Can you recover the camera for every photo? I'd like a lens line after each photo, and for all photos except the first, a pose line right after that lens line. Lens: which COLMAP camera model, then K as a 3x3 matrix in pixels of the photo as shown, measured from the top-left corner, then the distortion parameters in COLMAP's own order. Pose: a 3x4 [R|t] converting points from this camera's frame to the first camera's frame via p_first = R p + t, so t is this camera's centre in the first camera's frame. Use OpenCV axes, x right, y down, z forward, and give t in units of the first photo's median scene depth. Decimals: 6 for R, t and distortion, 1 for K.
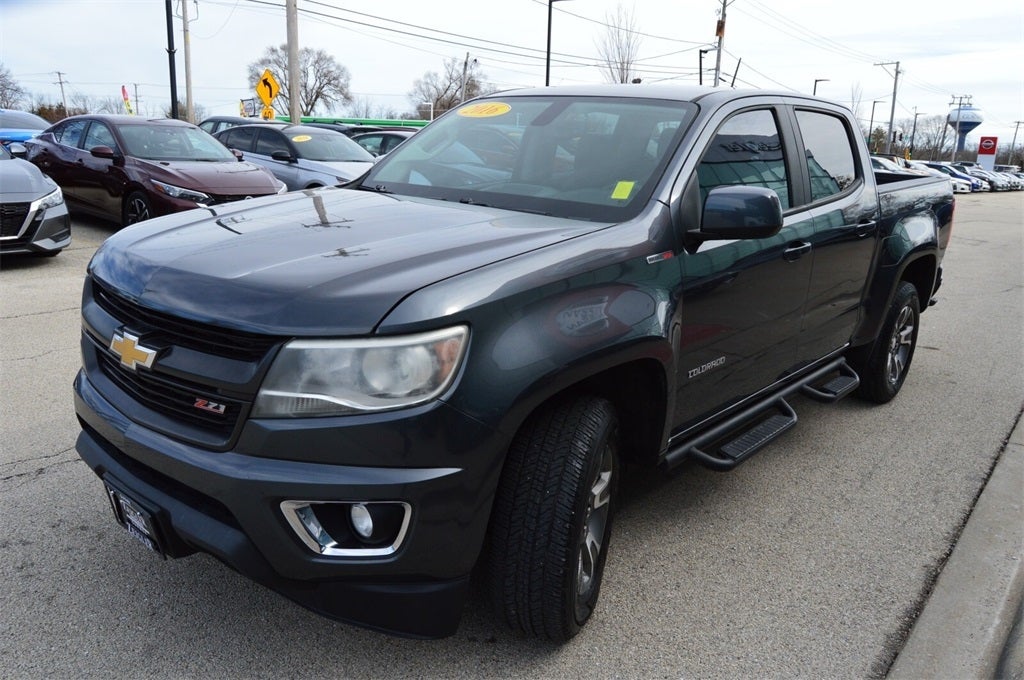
lens RADIAL K [[829.6, 0, 511.4], [0, 829.6, 348.5], [0, 0, 1]] dist [-0.009645, 0.003736]
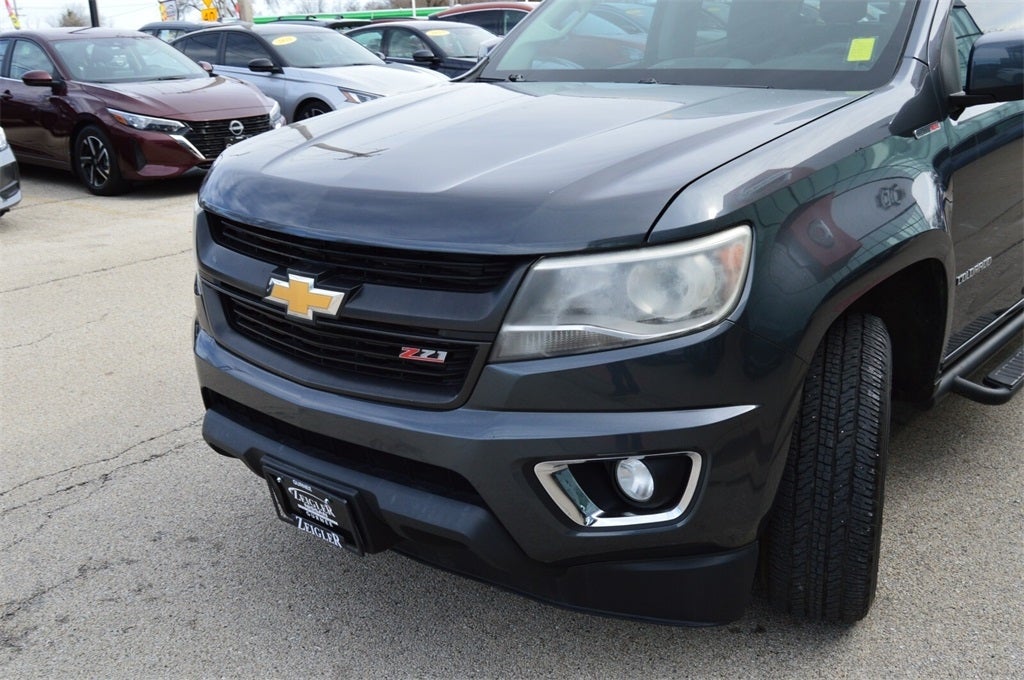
lens RADIAL K [[1102.6, 0, 512.0], [0, 1102.6, 340.0], [0, 0, 1]] dist [-0.001053, -0.008564]
pose [[0.996660, -0.080068, -0.016041, -0.236124], [0.080513, 0.996322, 0.029323, 0.028120], [0.013634, -0.030516, 0.999441, -0.051882]]
